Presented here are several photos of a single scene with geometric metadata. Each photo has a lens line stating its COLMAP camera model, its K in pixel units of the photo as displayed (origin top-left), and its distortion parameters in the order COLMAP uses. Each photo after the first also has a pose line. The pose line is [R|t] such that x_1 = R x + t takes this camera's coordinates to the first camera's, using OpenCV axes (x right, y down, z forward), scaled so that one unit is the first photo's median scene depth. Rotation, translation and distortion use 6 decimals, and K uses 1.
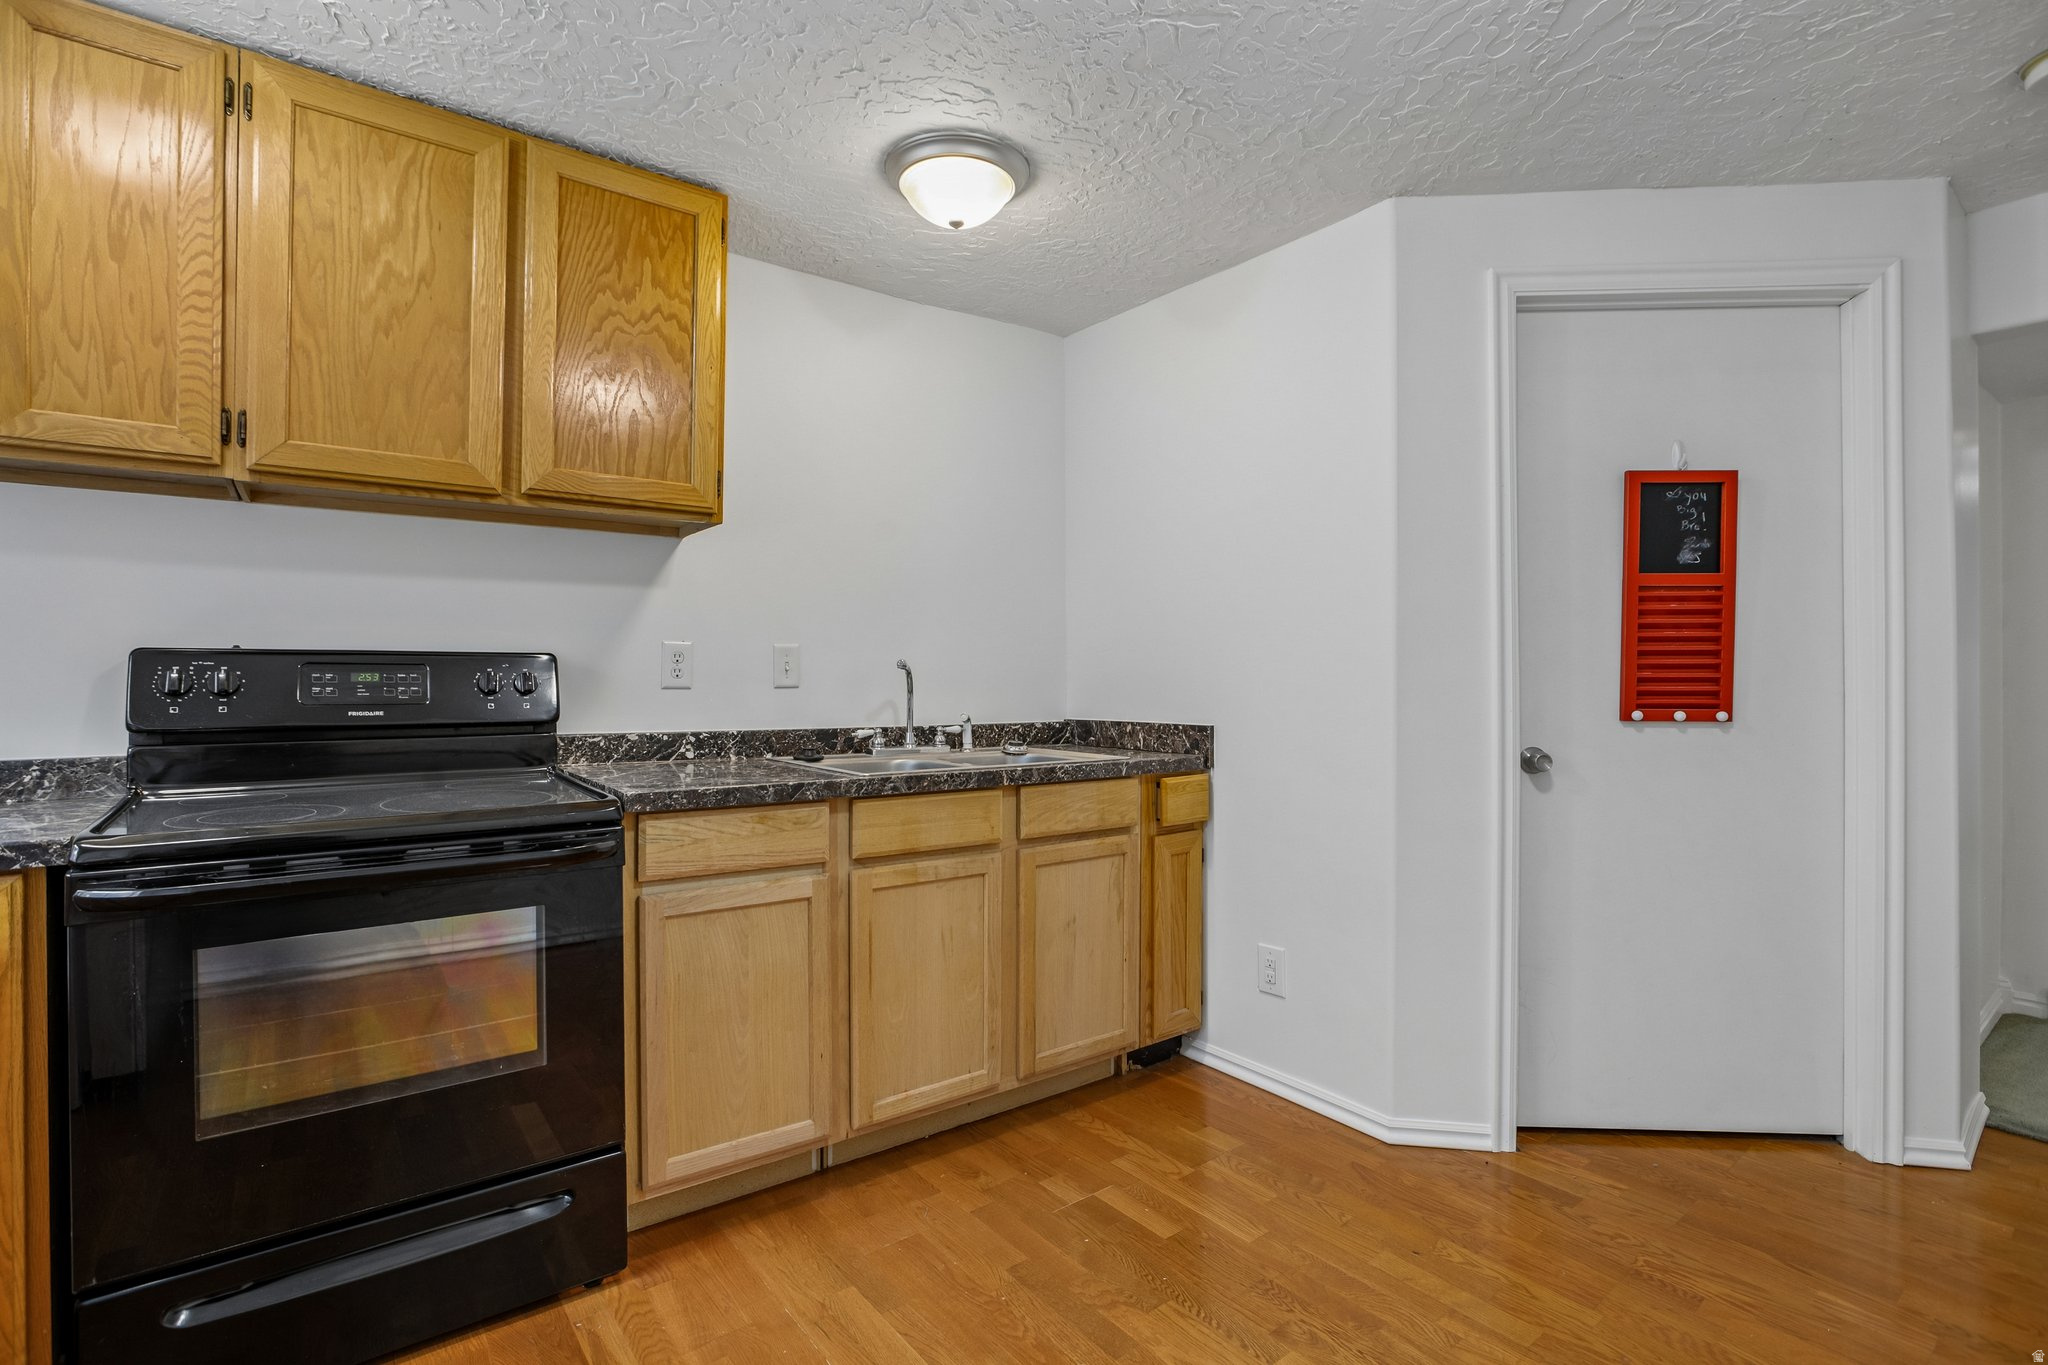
lens RADIAL K [[951.9, 0, 1021.5], [0, 951.9, 670.5], [0, 0, 1]] dist [-0.056189, 0.023041]
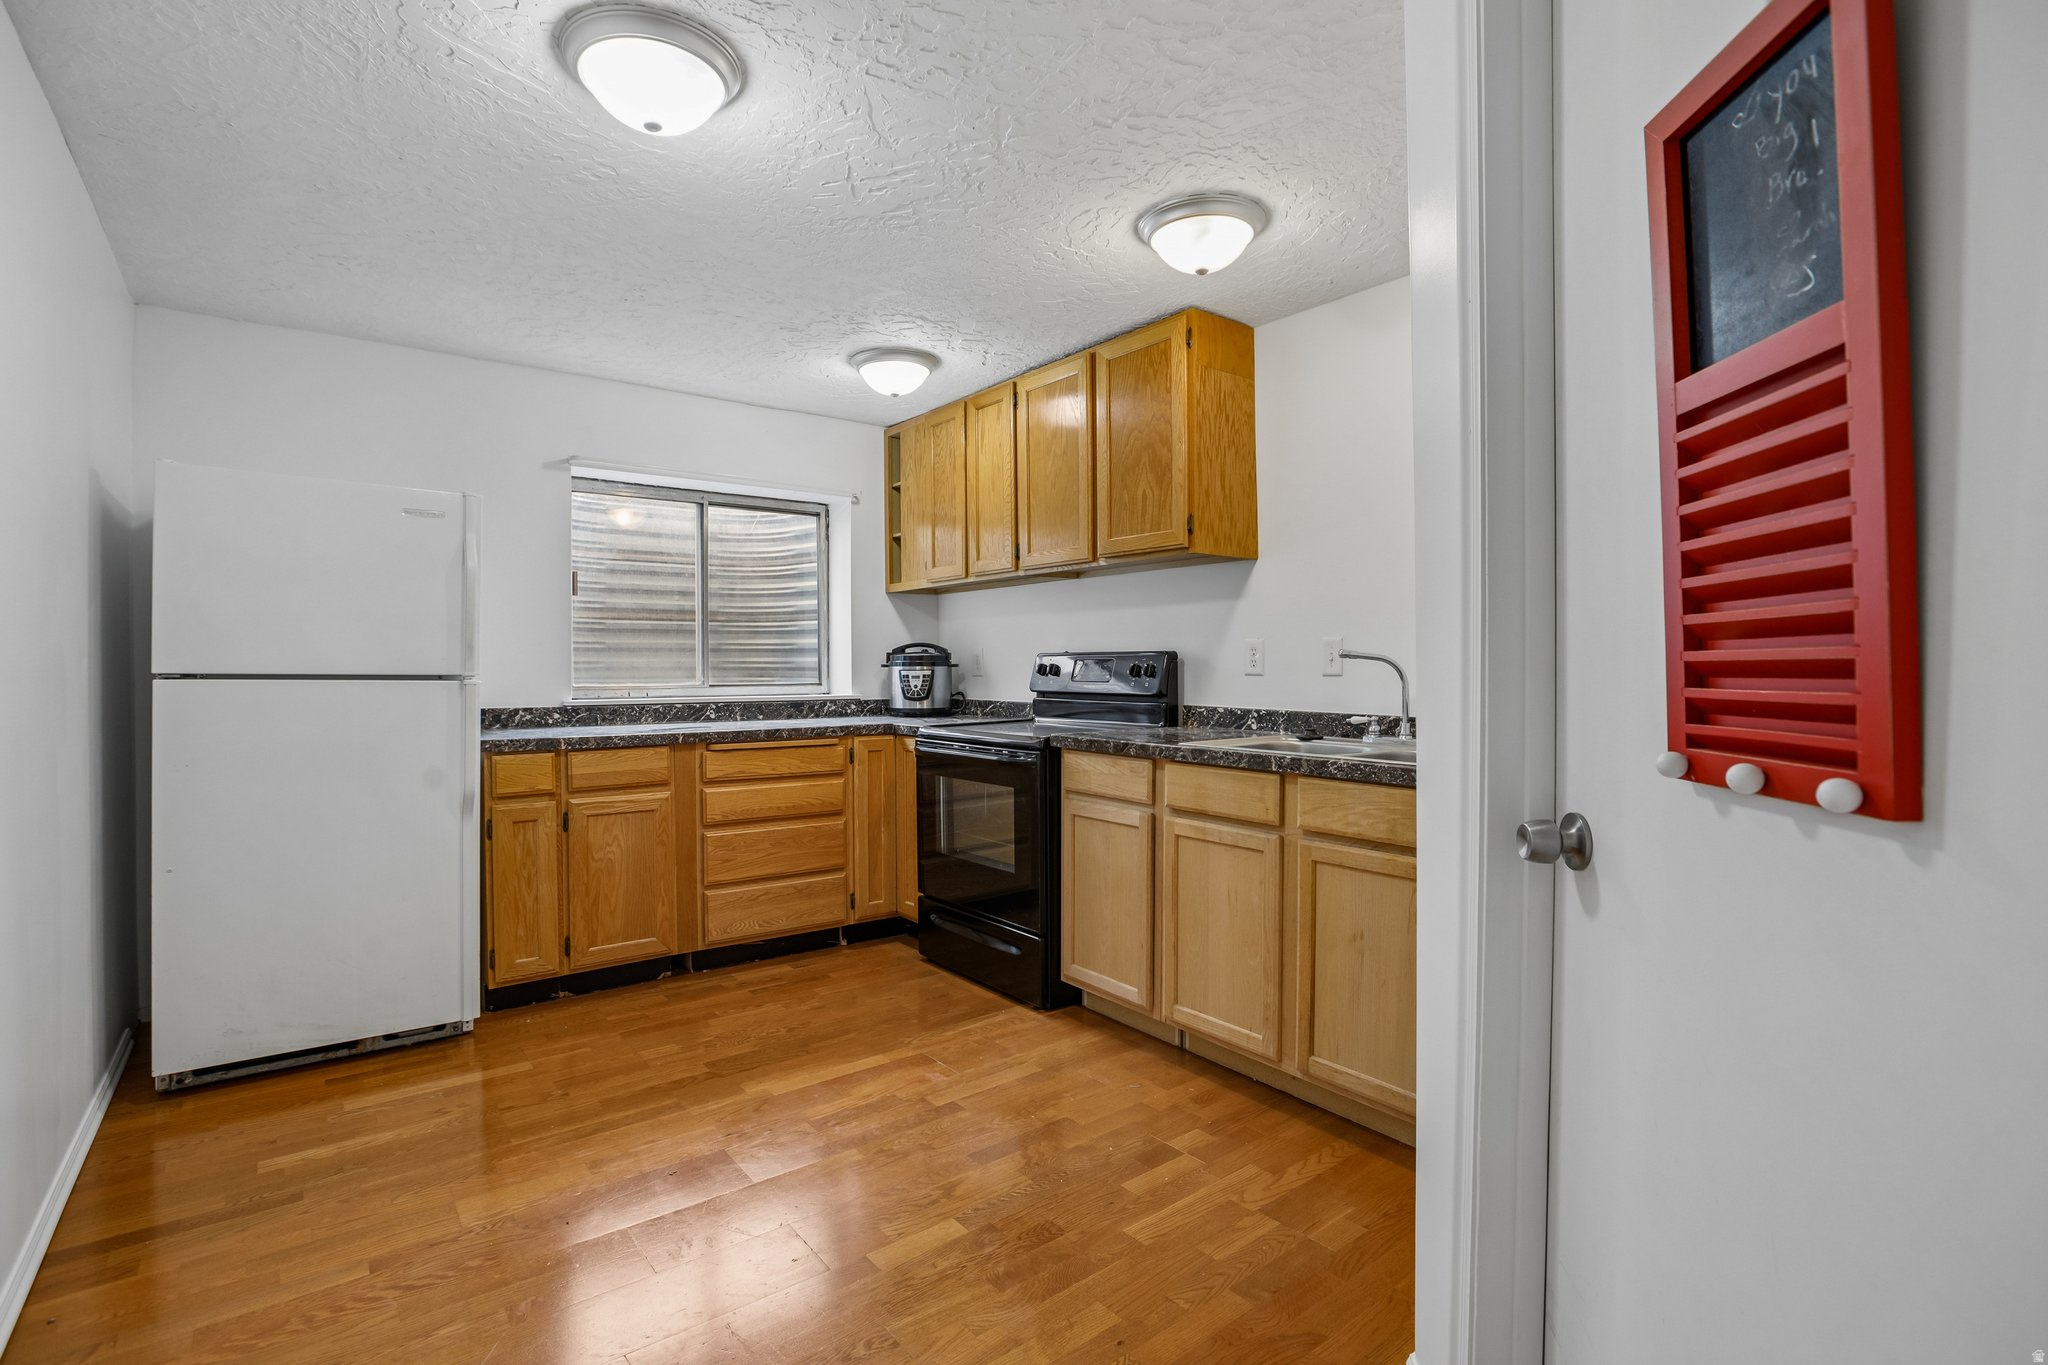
lens RADIAL K [[951.9, 0, 1021.5], [0, 951.9, 670.5], [0, 0, 1]] dist [-0.056189, 0.023041]
pose [[0.009339, 0.001734, -0.999955, 1.016250], [0.007590, 0.999970, 0.001805, 0.008234], [0.999928, -0.007606, 0.009325, 0.723106]]
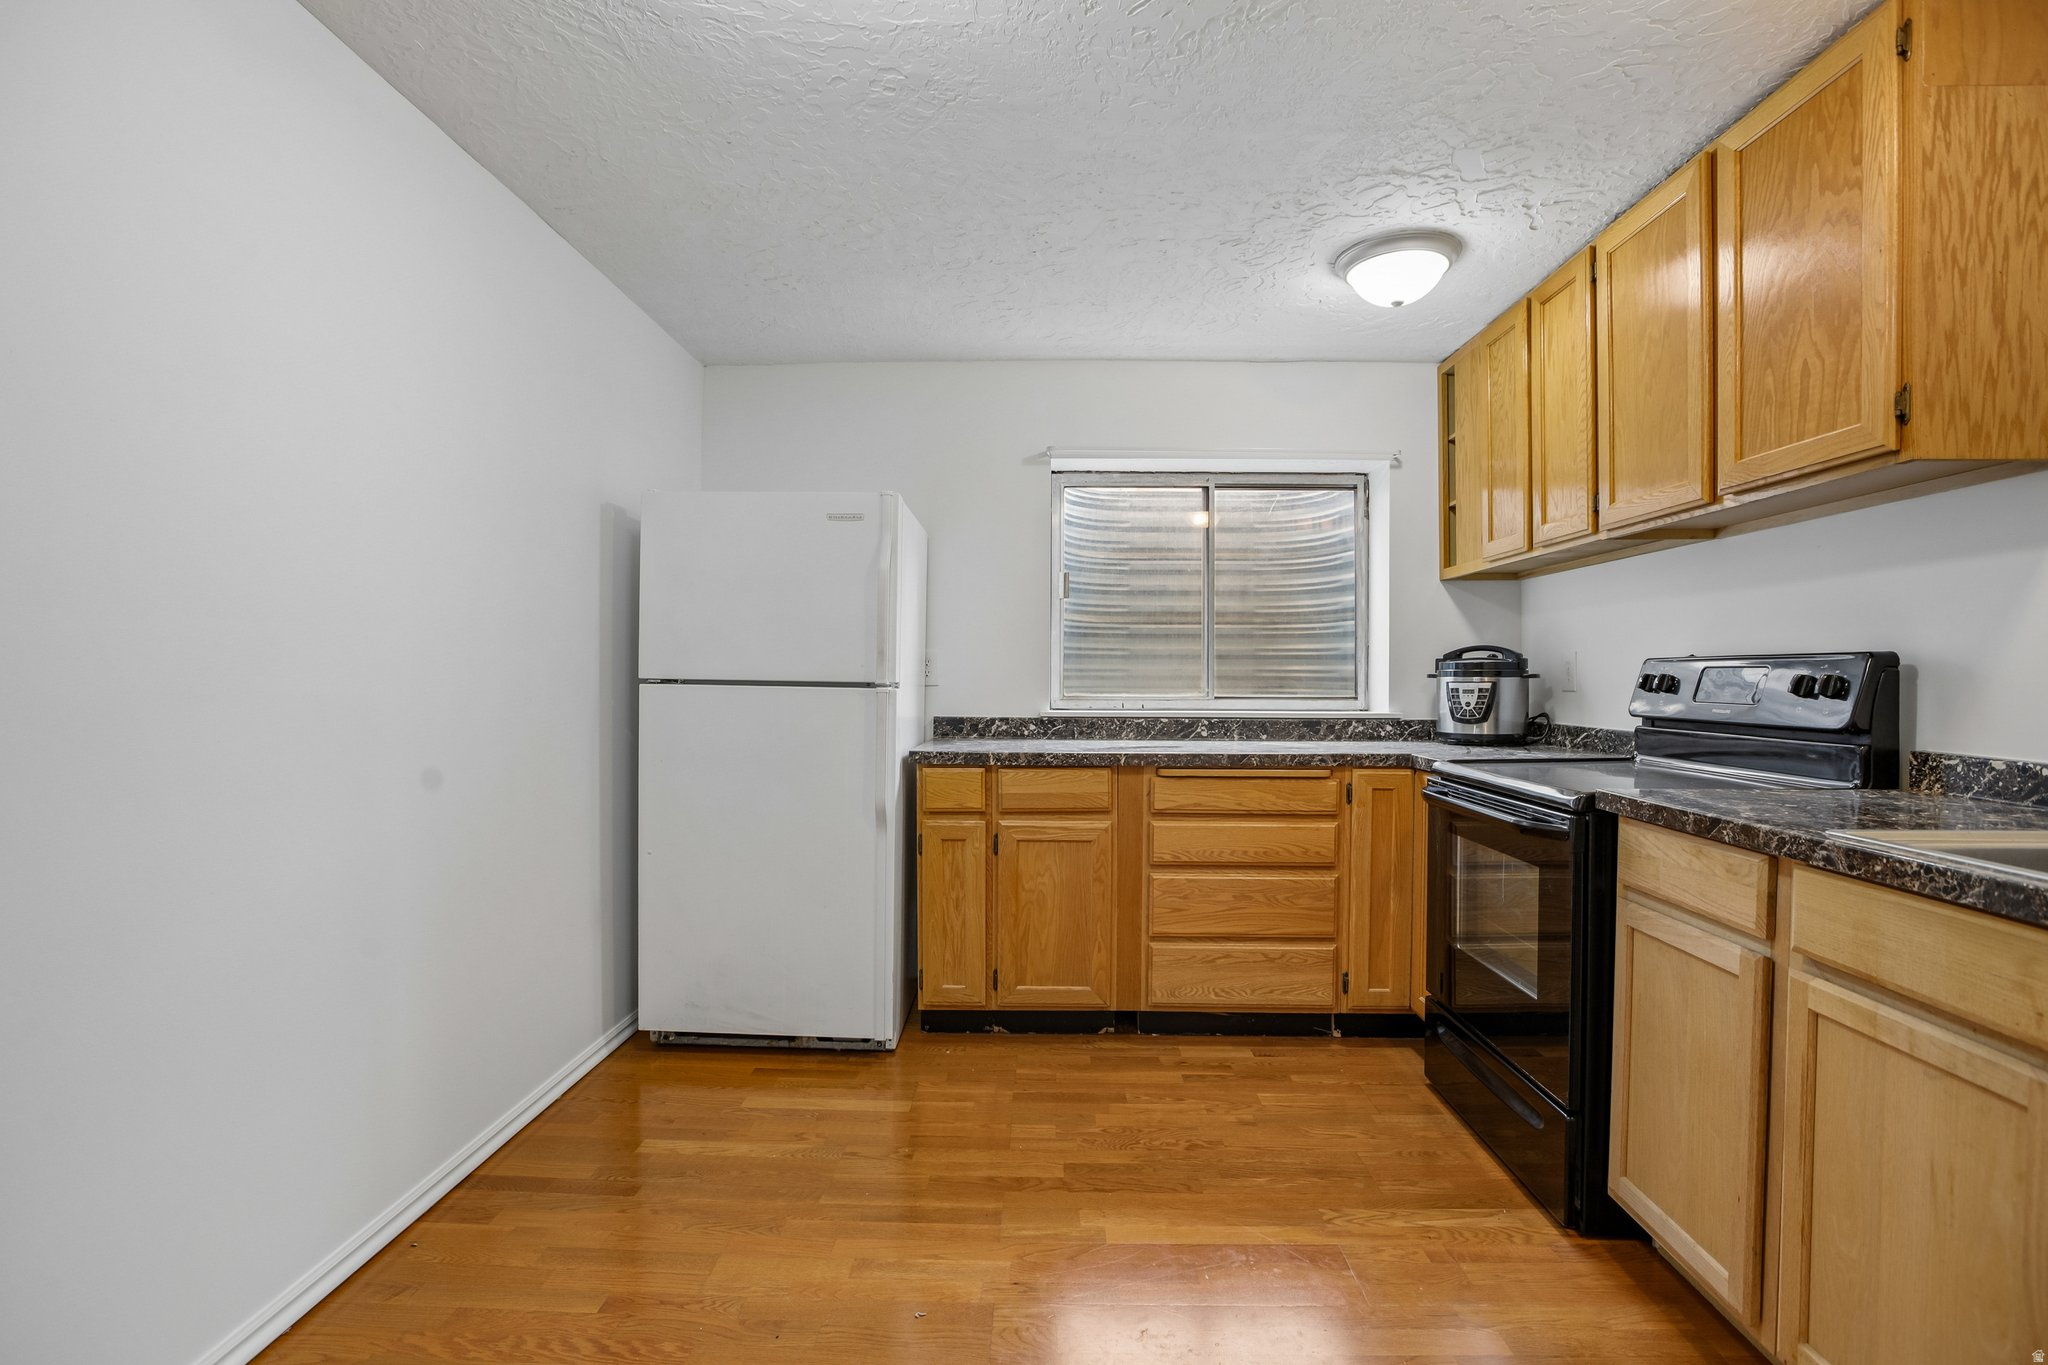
lens RADIAL K [[959.2, 0, 1029.6], [0, 959.2, 688.2], [0, 0, 1]] dist [-0.057115, 0.022772]
pose [[-0.629229, 0.004759, -0.777205, 0.609628], [-0.001109, 0.999975, 0.007021, 0.009275], [0.777219, 0.005279, -0.629208, 0.906053]]
